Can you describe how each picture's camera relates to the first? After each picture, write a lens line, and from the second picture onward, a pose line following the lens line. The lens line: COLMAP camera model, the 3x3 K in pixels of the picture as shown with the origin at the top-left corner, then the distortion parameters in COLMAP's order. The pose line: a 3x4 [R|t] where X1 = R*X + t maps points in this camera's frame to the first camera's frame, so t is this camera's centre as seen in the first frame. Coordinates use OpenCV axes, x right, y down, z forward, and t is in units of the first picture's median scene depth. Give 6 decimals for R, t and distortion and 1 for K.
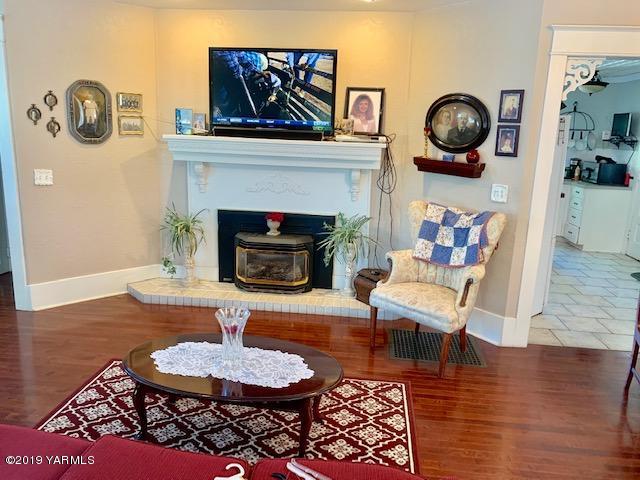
lens RADIAL K [[492.9, 0, 326.4], [0, 492.9, 245.0], [0, 0, 1]] dist [-0.002621, -0.006887]
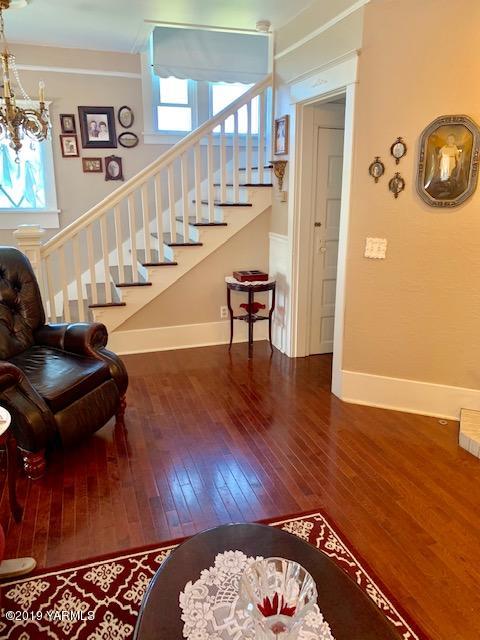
lens RADIAL K [[492.9, 0, 240.4], [0, 492.9, 315.5], [0, 0, 1]] dist [-0.002621, -0.006887]
pose [[0.414248, 0.198075, -0.888350, 0.072674], [-0.190421, 0.973293, 0.128219, -0.093191], [0.890022, 0.116046, 0.440902, 0.465667]]
